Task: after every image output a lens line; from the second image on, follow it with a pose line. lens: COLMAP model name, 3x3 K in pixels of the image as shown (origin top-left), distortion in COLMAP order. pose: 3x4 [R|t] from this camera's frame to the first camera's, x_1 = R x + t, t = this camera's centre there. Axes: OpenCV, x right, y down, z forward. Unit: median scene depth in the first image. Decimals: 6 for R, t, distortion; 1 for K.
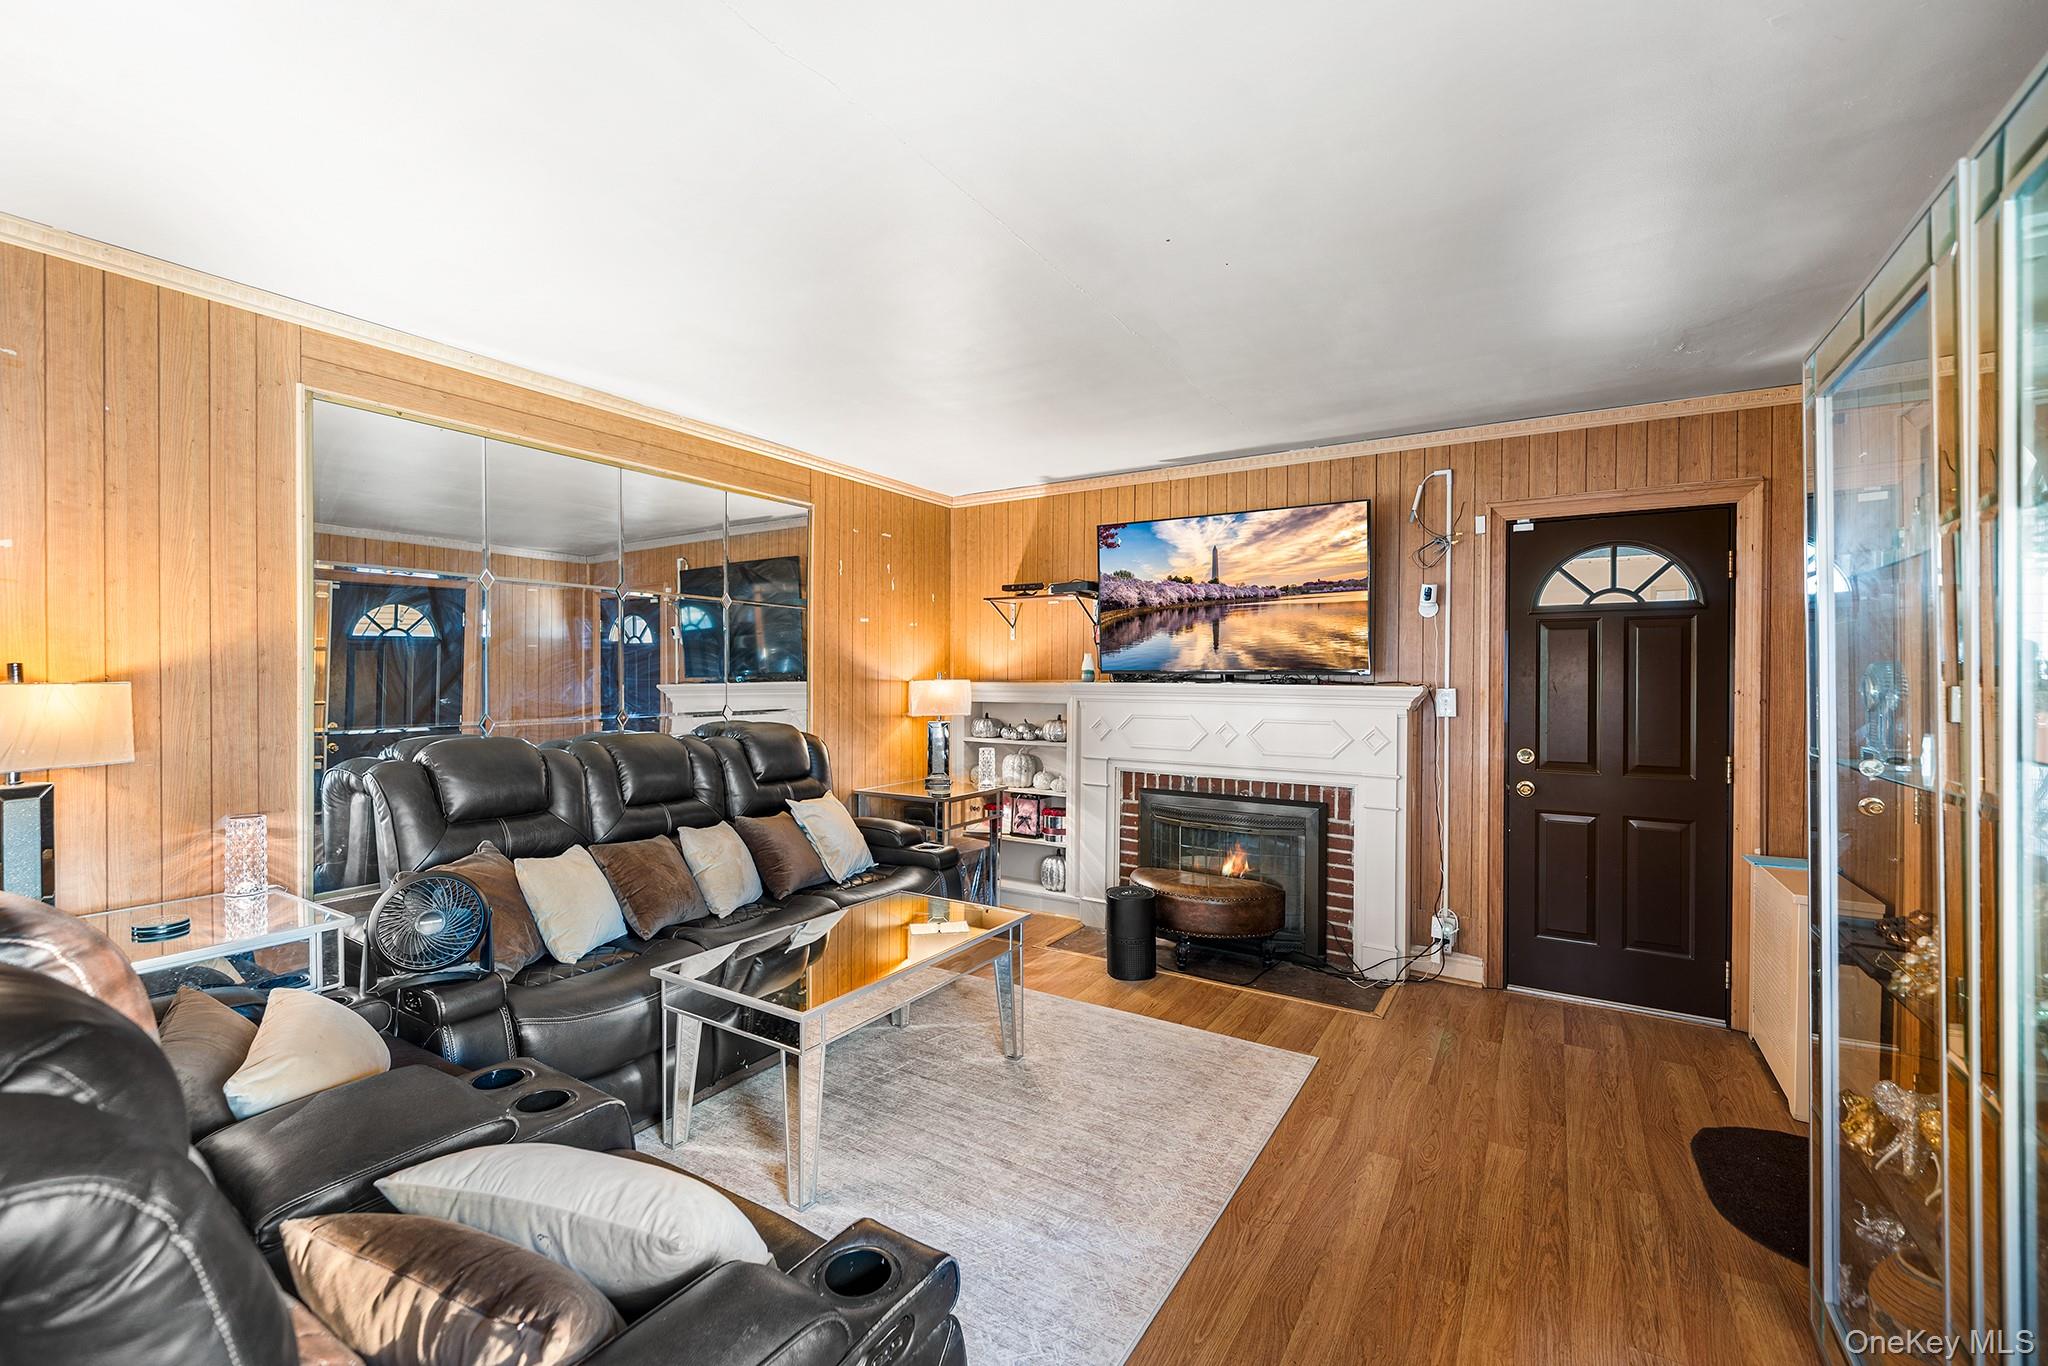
lens RADIAL K [[846.6, 0, 1011.5], [0, 846.6, 675.5], [0, 0, 1]] dist [-0.000024, 0.000008]
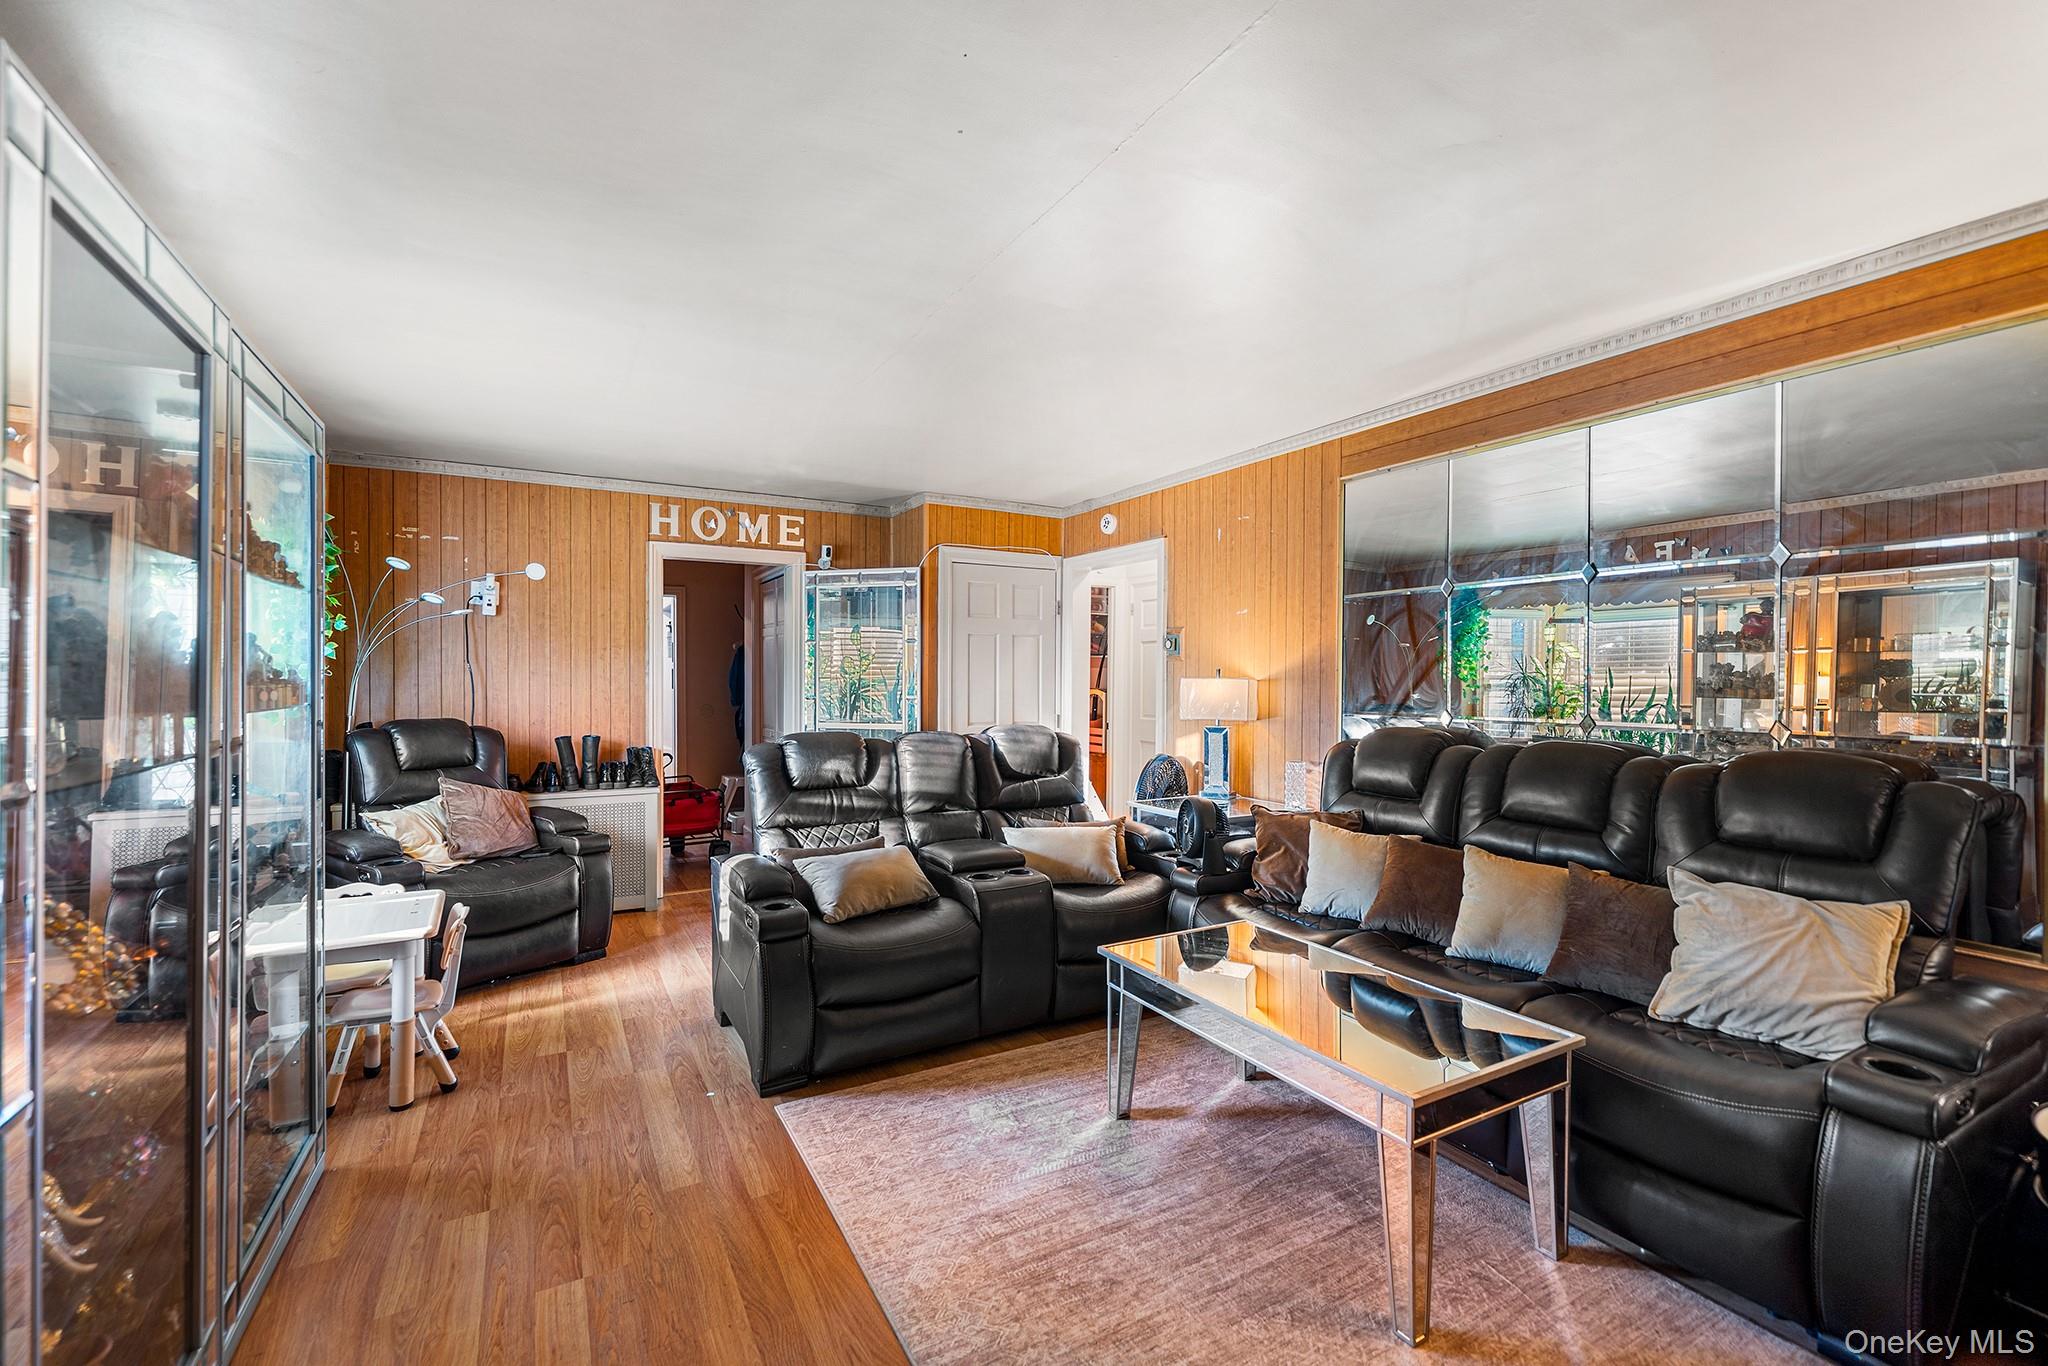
lens RADIAL K [[846.6, 0, 1011.5], [0, 846.6, 675.5], [0, 0, 1]] dist [-0.000024, 0.000008]
pose [[-0.463955, -0.005918, -0.885839, 0.822537], [-0.006437, 0.999974, -0.003309, 0.011011], [0.885835, 0.004167, -0.463981, 1.322794]]
